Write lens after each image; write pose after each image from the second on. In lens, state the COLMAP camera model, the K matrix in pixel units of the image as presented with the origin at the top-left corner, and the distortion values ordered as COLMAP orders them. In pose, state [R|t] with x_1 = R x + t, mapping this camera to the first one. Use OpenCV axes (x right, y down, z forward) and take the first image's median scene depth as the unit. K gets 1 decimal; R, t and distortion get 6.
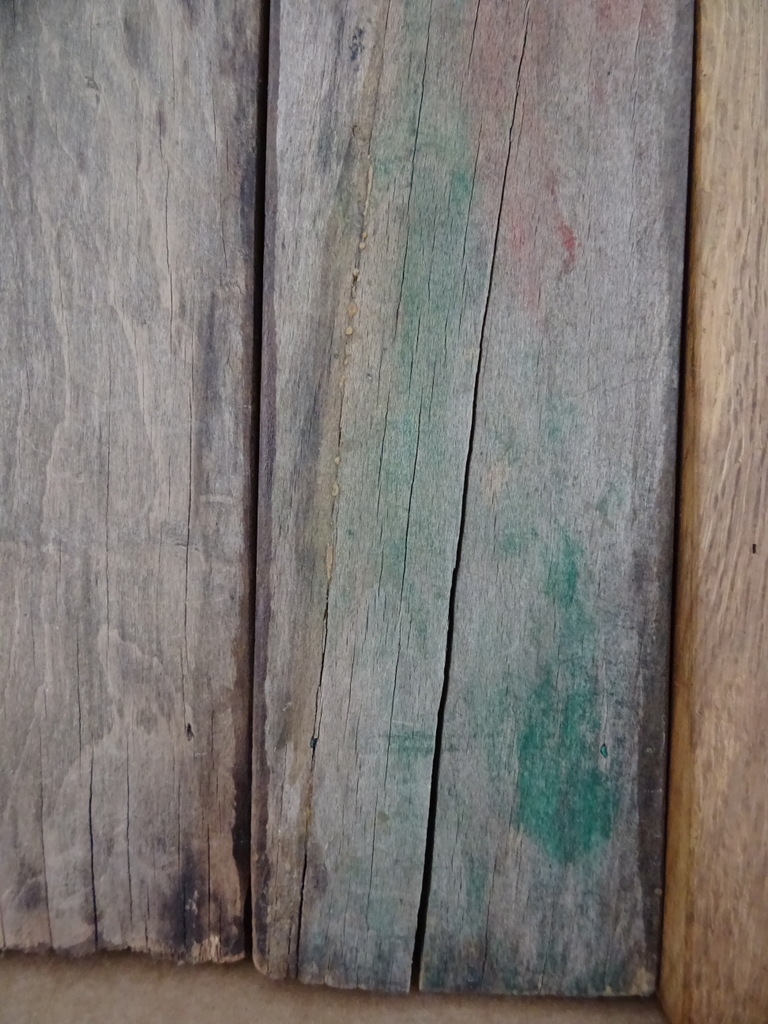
lens RADIAL K [[734.4, 0, 393.7], [0, 734.4, 519.6], [0, 0, 1]] dist [-0.000484, -0.007047]
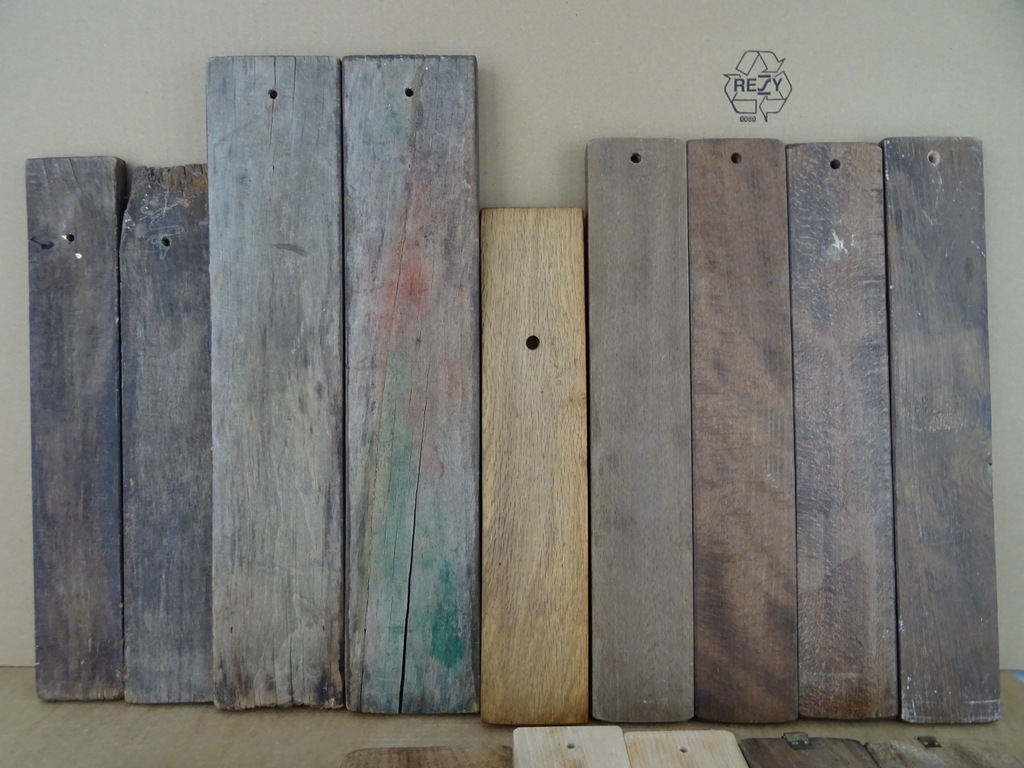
lens RADIAL K [[734.4, 0, 514.2], [0, 734.4, 379.8], [0, 0, 1]] dist [-0.000484, -0.007047]
pose [[0.999503, -0.027919, 0.014636, 0.498604], [0.028540, 0.998620, -0.044095, -0.587322], [-0.013385, 0.044491, 0.998920, -2.114327]]
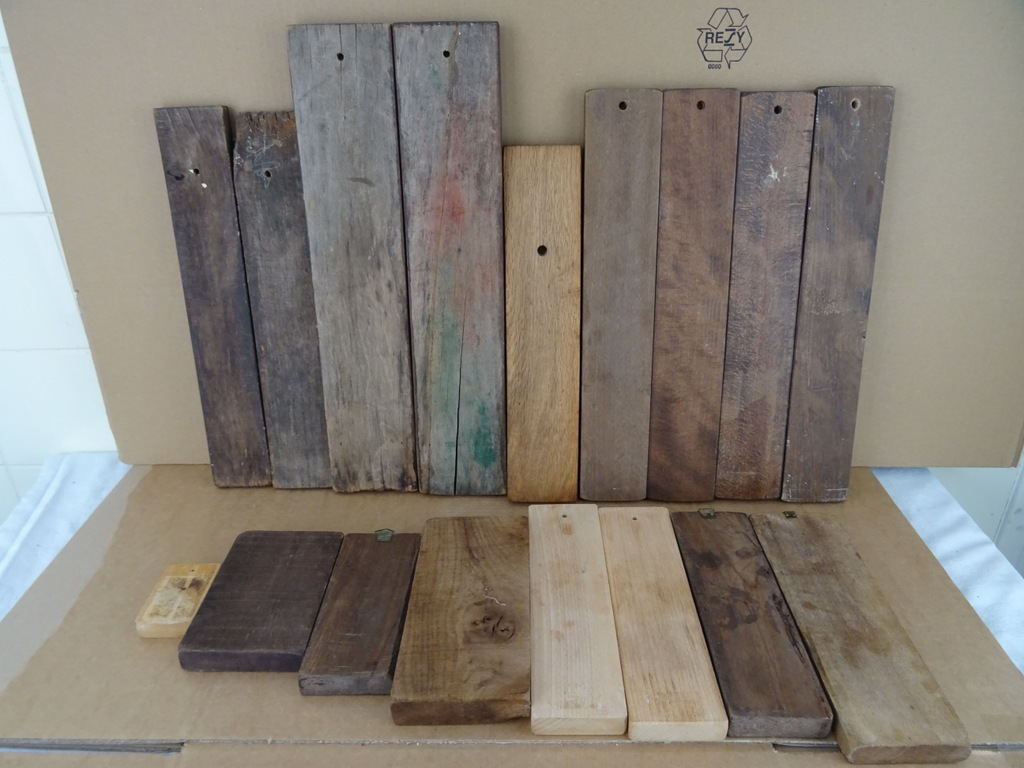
lens RADIAL K [[734.4, 0, 514.8], [0, 734.4, 383.0], [0, 0, 1]] dist [-0.000484, -0.007047]
pose [[0.999404, -0.031899, -0.013181, 0.498224], [0.034251, 0.963741, 0.264632, -1.270620], [0.004262, -0.264926, 0.964259, -3.335741]]
